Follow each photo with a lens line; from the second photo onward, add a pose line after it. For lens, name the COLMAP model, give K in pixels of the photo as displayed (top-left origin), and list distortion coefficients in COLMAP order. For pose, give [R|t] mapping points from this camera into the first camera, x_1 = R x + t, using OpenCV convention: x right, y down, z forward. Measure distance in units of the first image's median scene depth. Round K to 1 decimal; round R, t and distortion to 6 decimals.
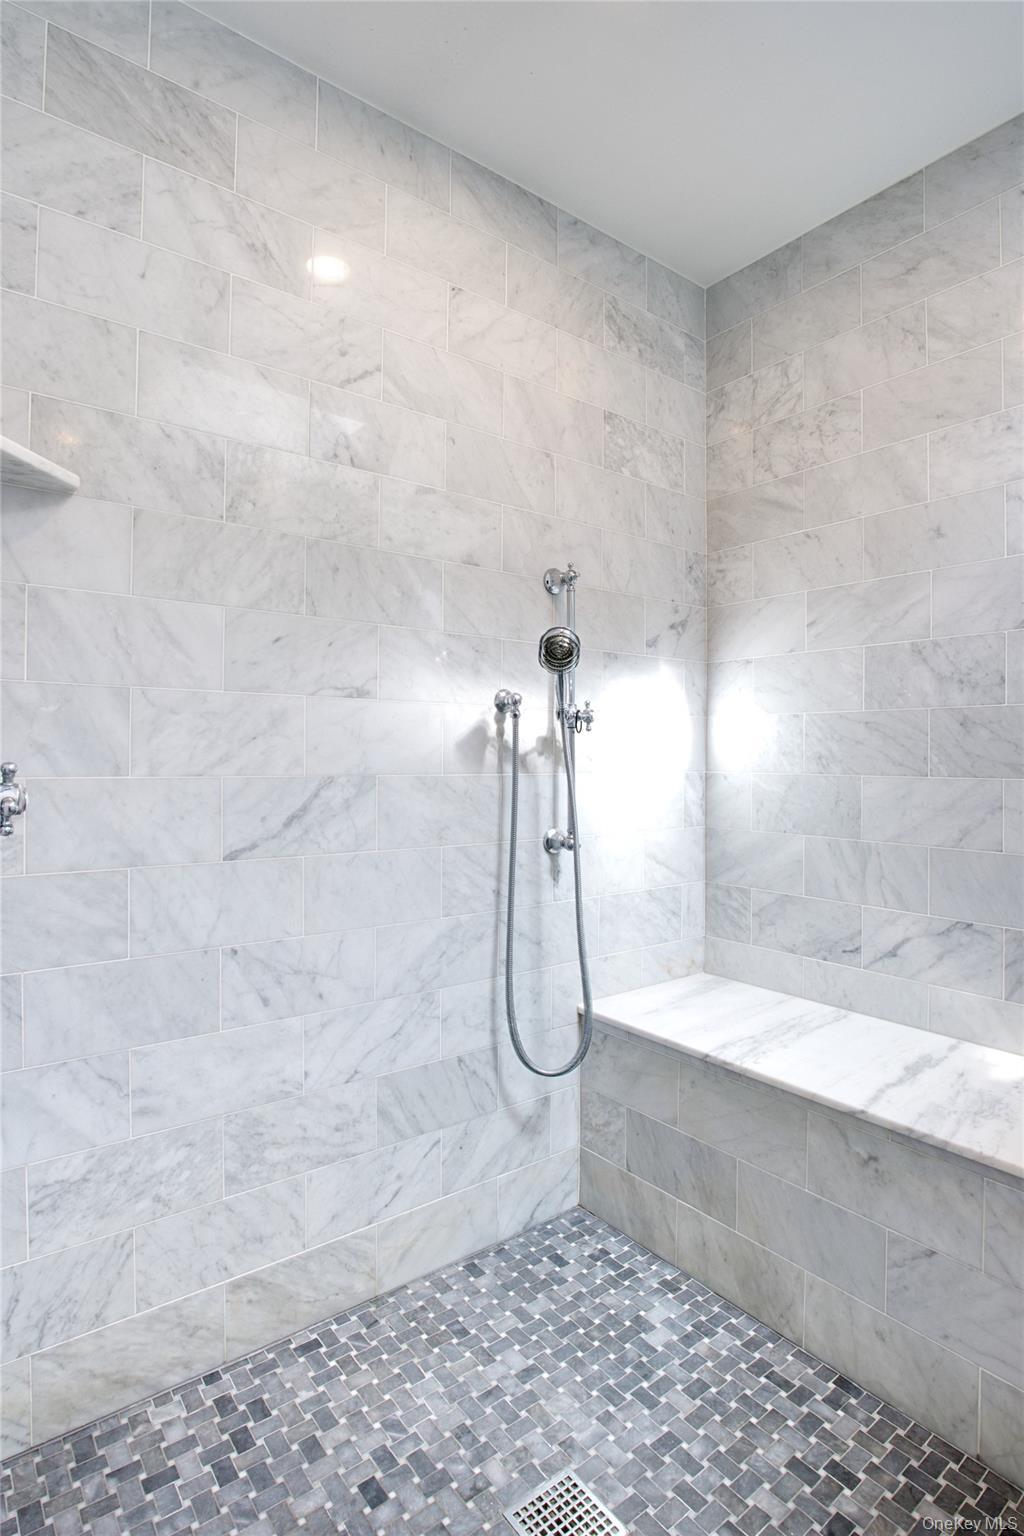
lens RADIAL K [[771.8, 0, 474.3], [0, 771.8, 758.5], [0, 0, 1]] dist [-0.091810, 0.020425]
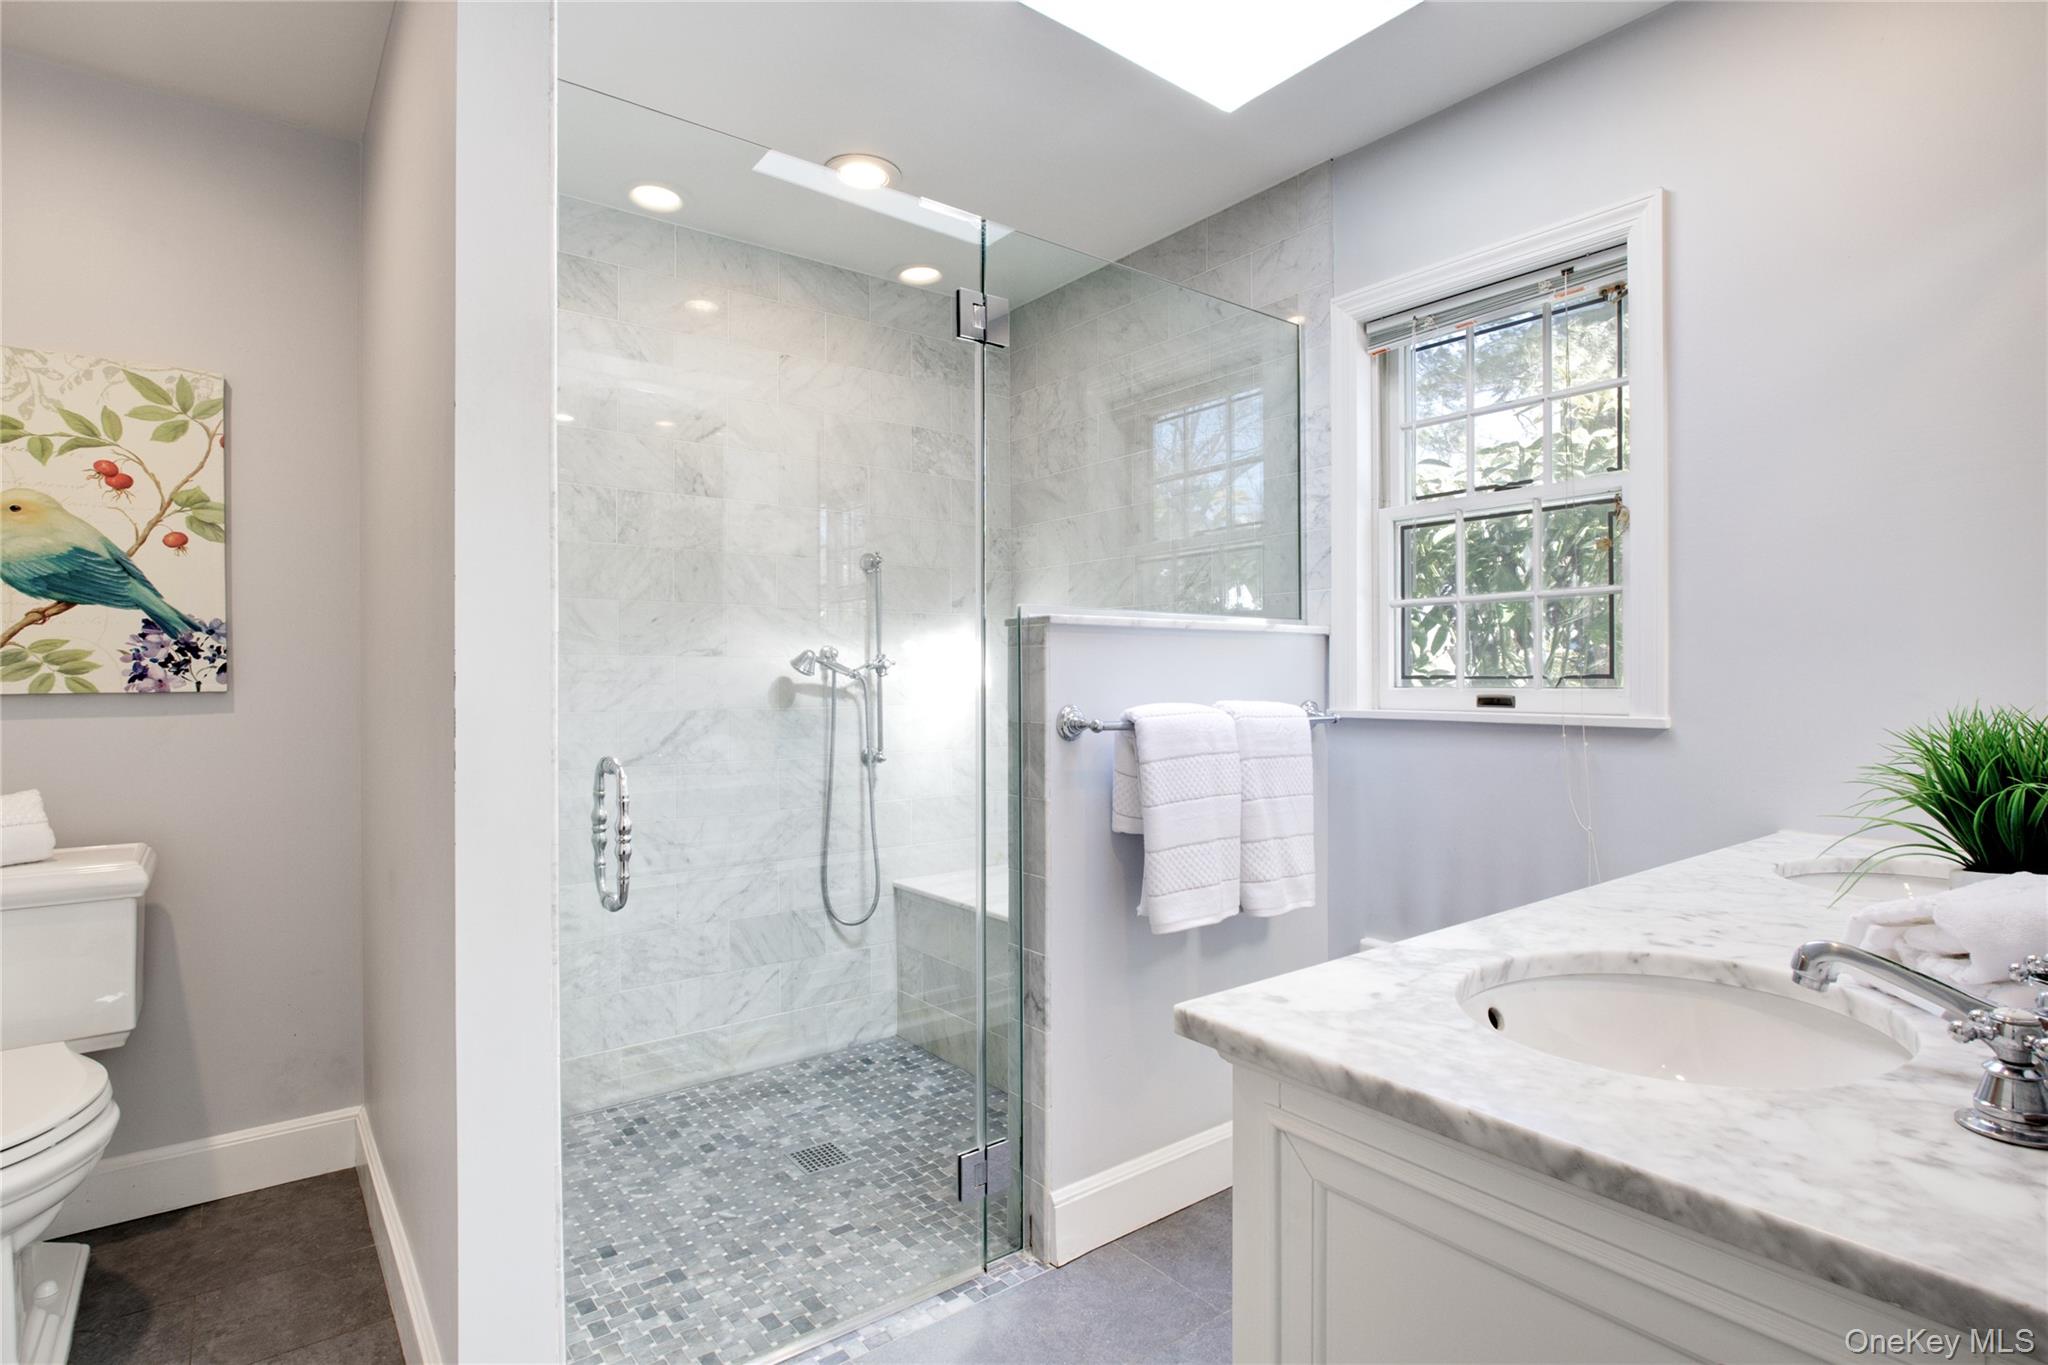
lens RADIAL K [[1029.1, 0, 1024.0], [0, 1029.1, 682.5], [0, 0, 1]] dist [-0.091810, 0.020425]
pose [[0.999317, -0.010857, 0.035329, 0.373251], [0.010819, 0.999941, 0.001260, -0.025948], [-0.035340, -0.000877, 0.999375, -0.960616]]
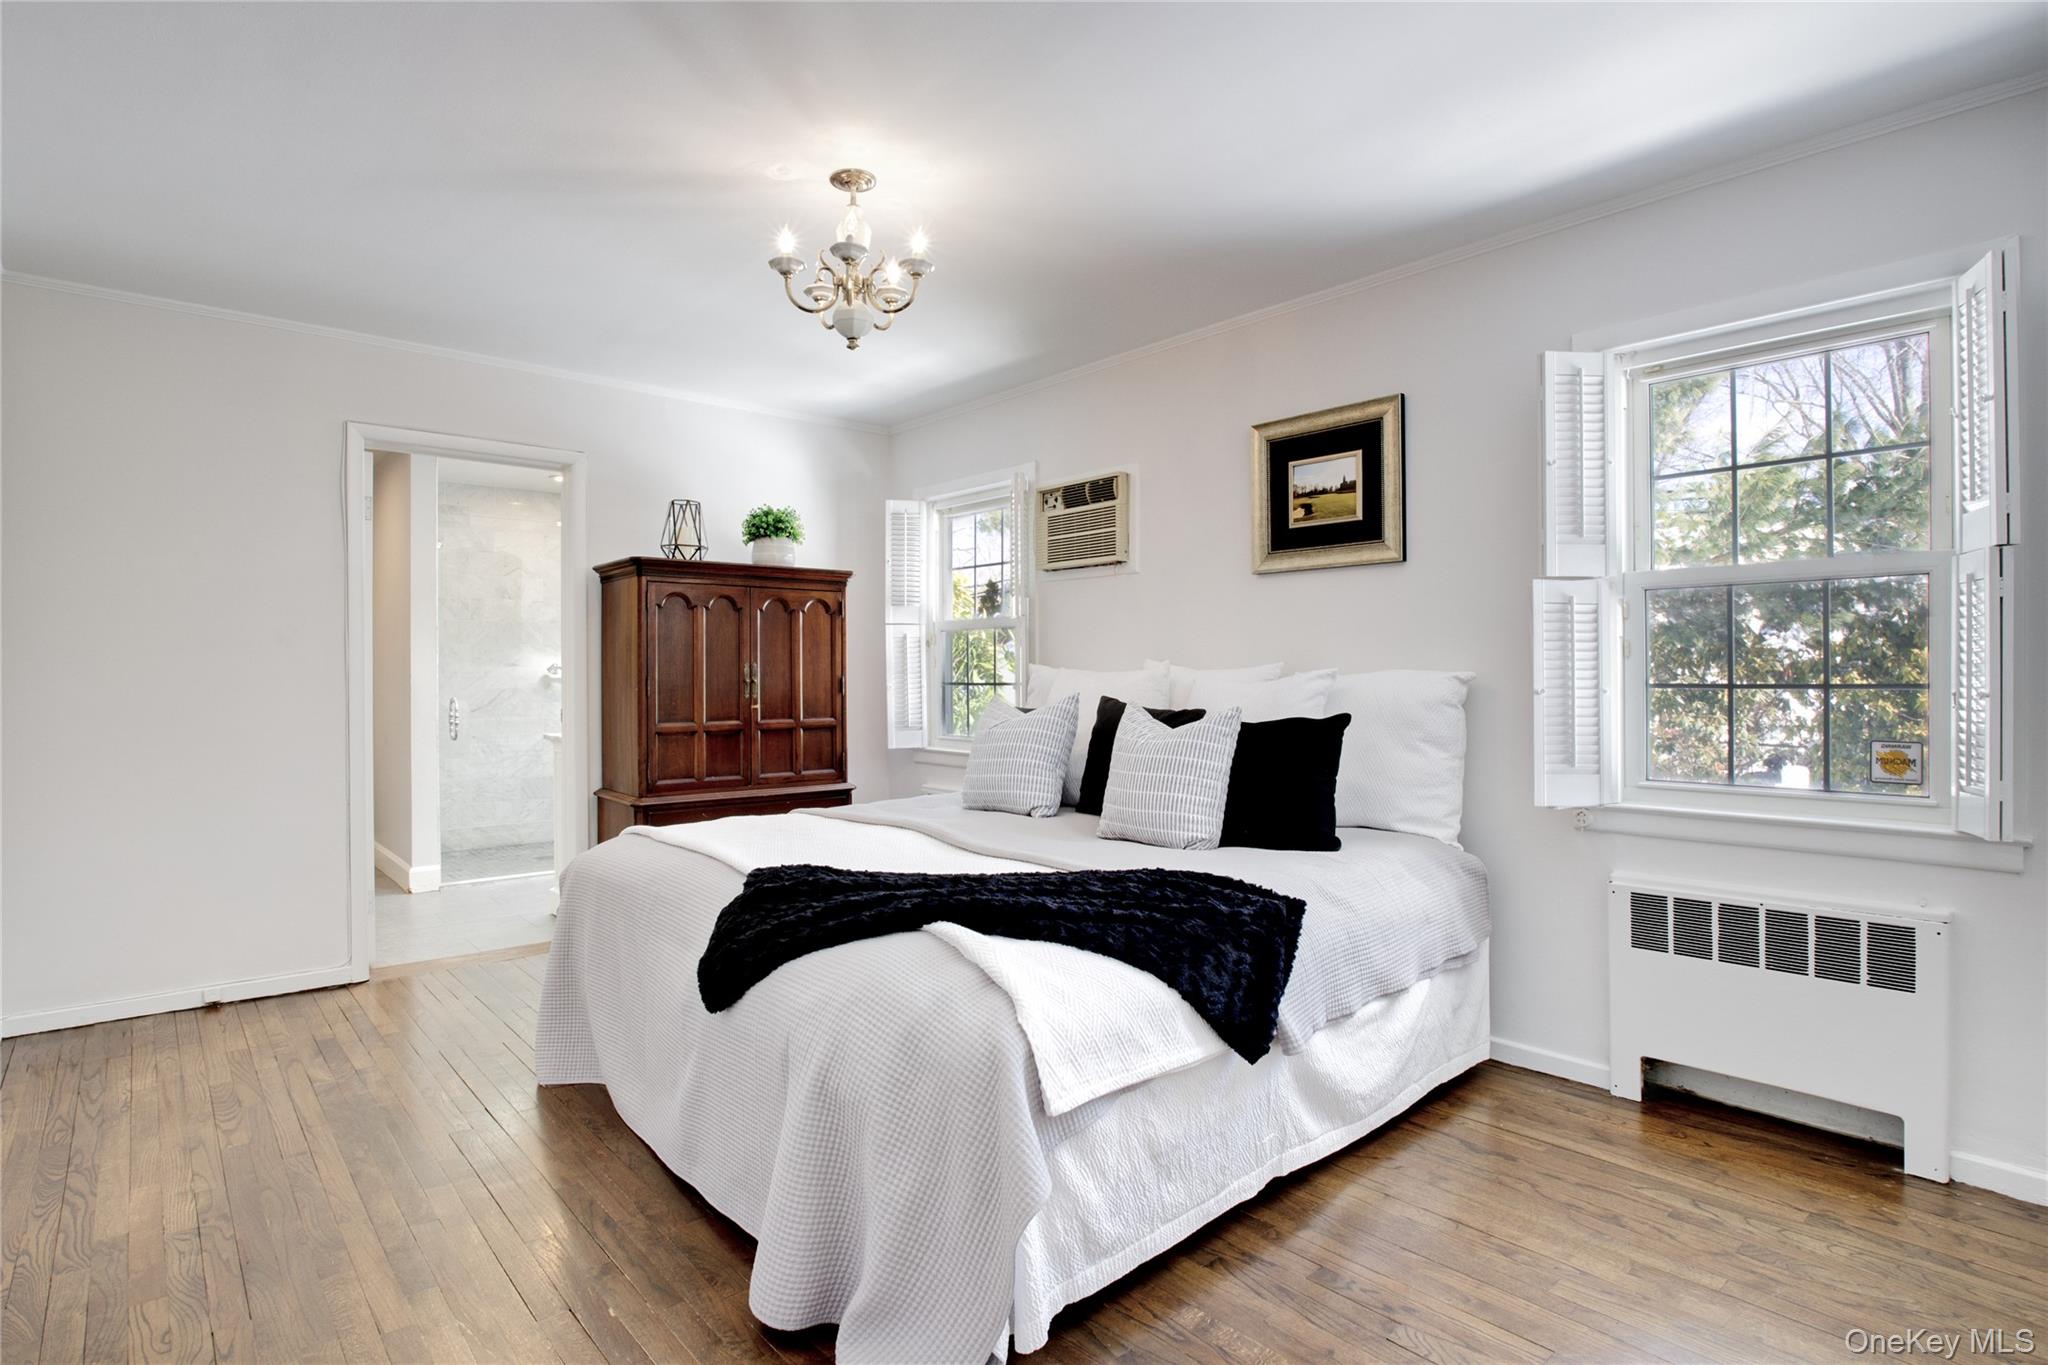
lens RADIAL K [[1029.1, 0, 1024.0], [0, 1029.1, 682.5], [0, 0, 1]] dist [-0.091810, 0.020425]
pose [[0.995423, -0.014764, 0.094420, 1.727320], [0.014327, 0.999883, 0.005306, 0.002360], [-0.094487, -0.003929, 0.995518, -3.759134]]
